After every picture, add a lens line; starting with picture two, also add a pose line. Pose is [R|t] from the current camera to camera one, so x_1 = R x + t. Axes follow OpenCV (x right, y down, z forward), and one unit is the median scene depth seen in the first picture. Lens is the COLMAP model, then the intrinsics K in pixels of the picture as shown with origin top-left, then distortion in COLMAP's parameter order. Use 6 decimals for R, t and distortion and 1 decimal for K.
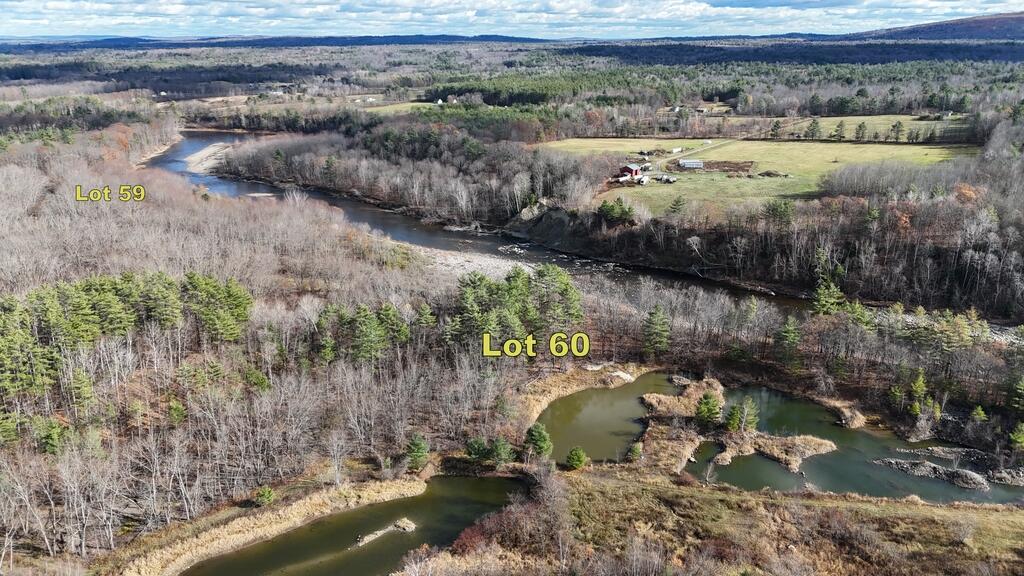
lens RADIAL K [[744.3, 0, 512.0], [0, 744.3, 288.0], [0, 0, 1]] dist [0.092455, -0.082964]
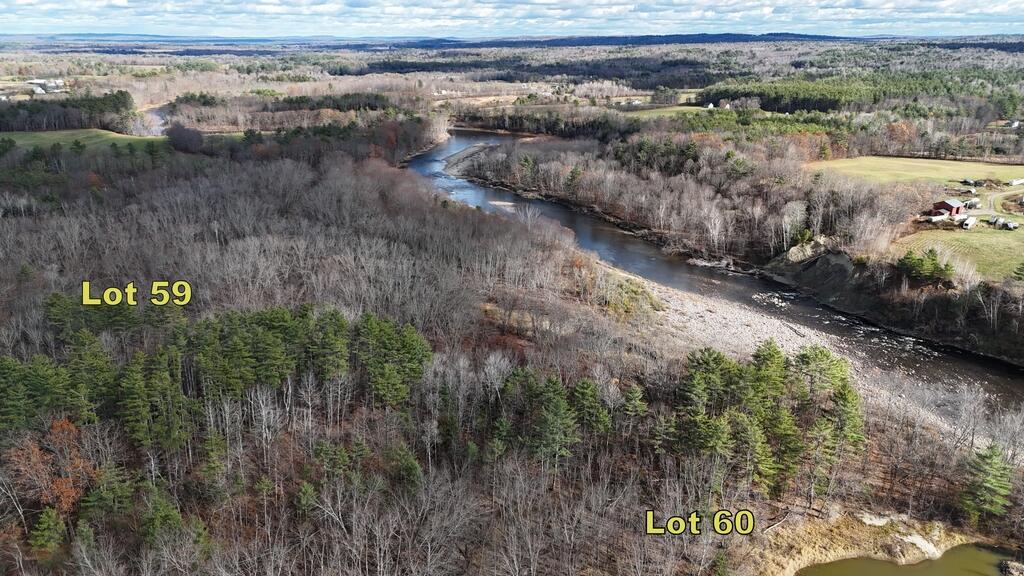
lens RADIAL K [[744.3, 0, 512.0], [0, 744.3, 288.0], [0, 0, 1]] dist [0.092455, -0.082964]
pose [[0.938774, 0.112488, -0.325652, 0.000973], [-0.112345, 0.993482, 0.019310, -0.037926], [0.325702, 0.018457, 0.945292, 0.113640]]
